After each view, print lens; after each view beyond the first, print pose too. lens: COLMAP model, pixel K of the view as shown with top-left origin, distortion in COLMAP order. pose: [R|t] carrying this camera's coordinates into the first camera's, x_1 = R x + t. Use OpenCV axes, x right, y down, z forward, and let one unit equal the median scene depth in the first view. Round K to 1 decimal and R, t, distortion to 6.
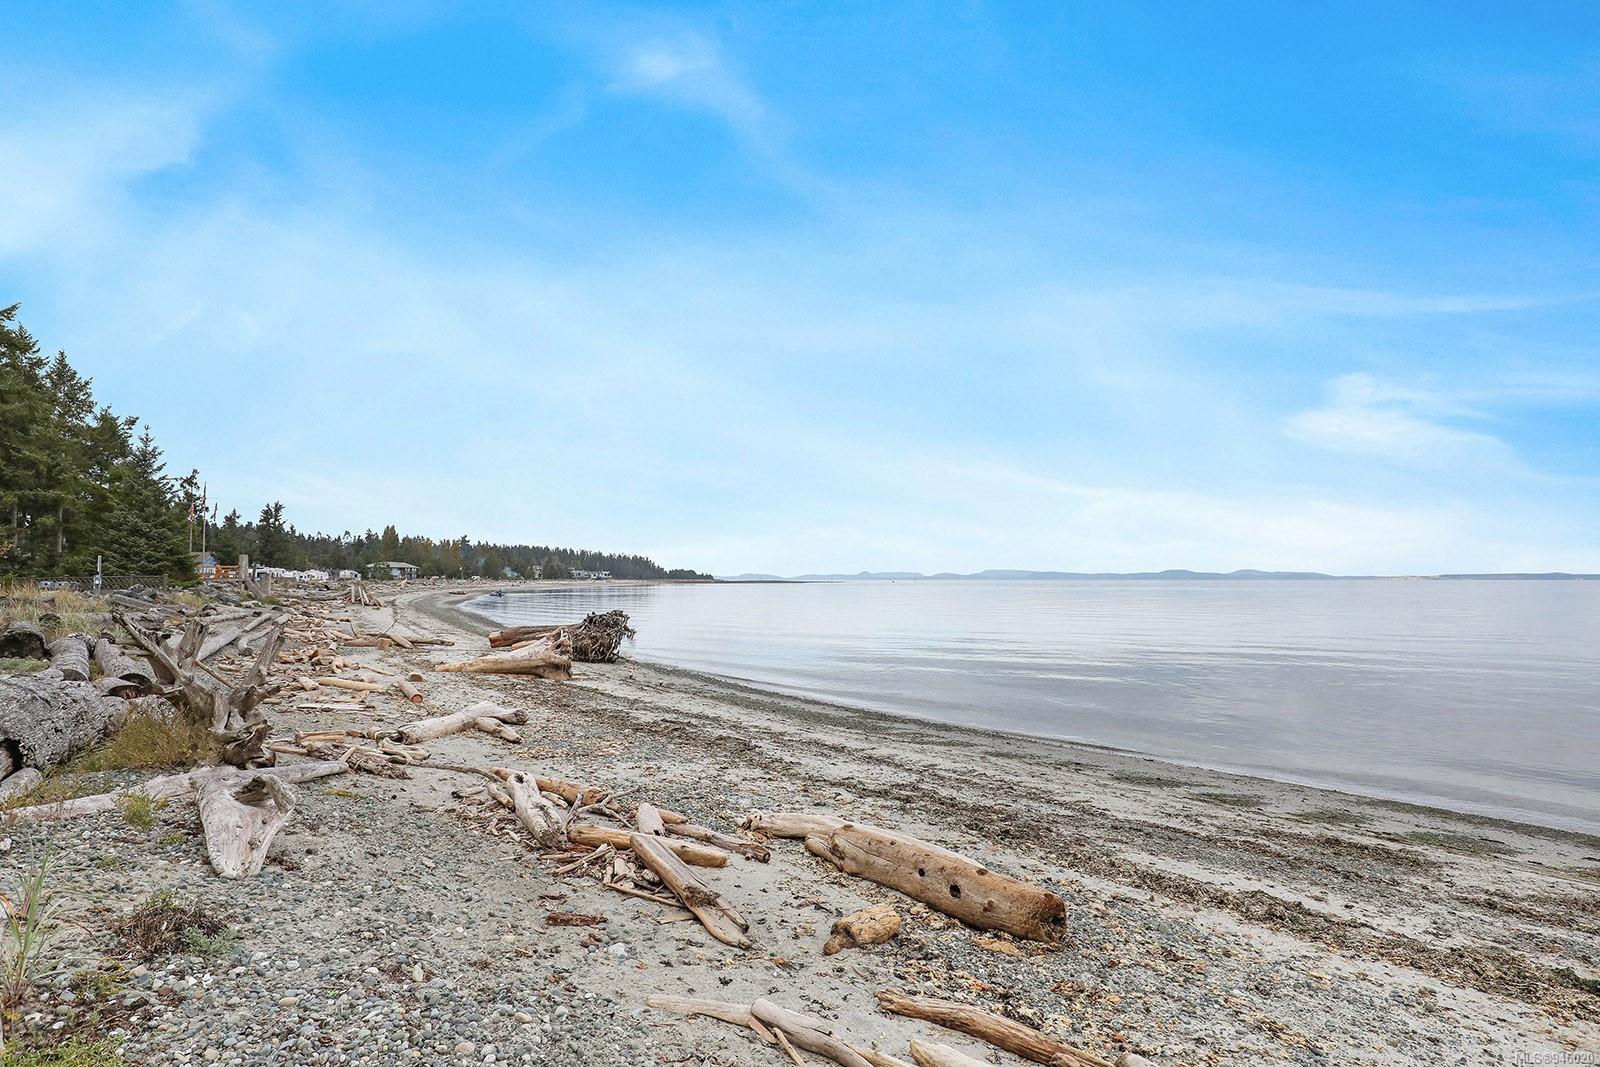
lens RADIAL K [[876.4, 0, 806.5], [0, 876.4, 536.4], [0, 0, 1]] dist [0.002184, -0.001084]
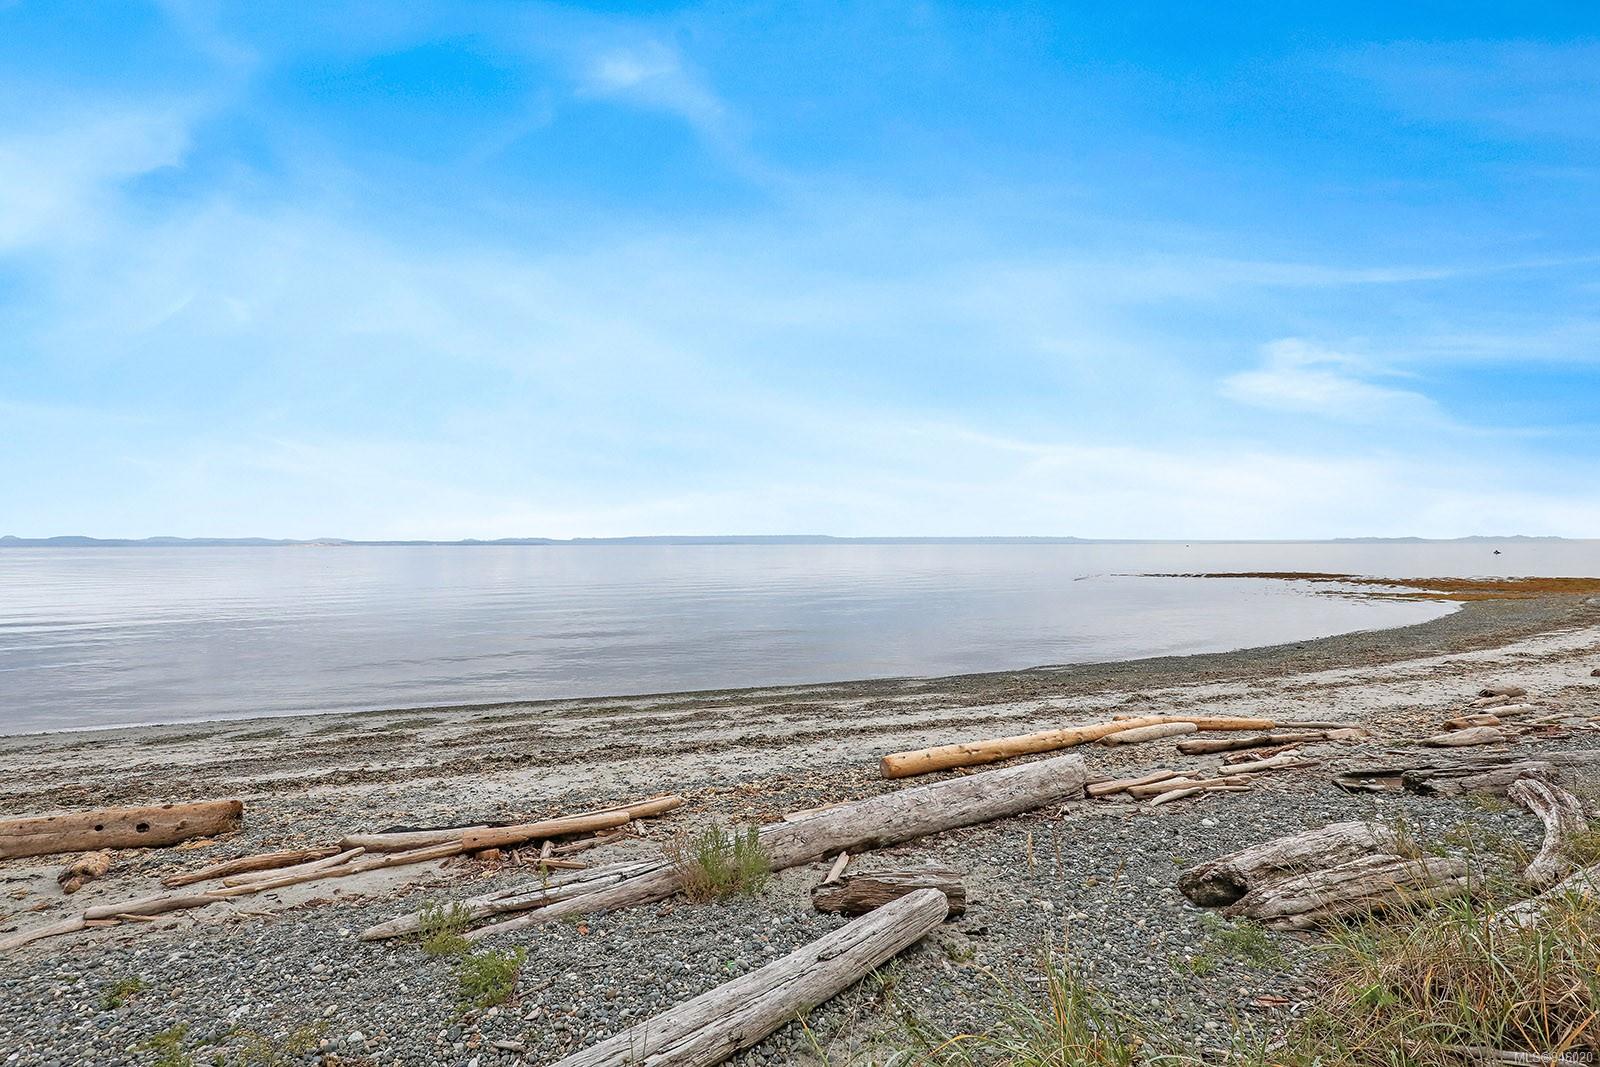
lens RADIAL K [[750.3, 0, 797.9], [0, 750.3, 534.2], [0, 0, 1]] dist [-0.002377, -0.000324]
pose [[0.380044, 0.002627, 0.924965, -0.490987], [-0.038408, 0.999178, 0.012942, -0.102784], [-0.924171, -0.040444, 0.379832, -0.351276]]
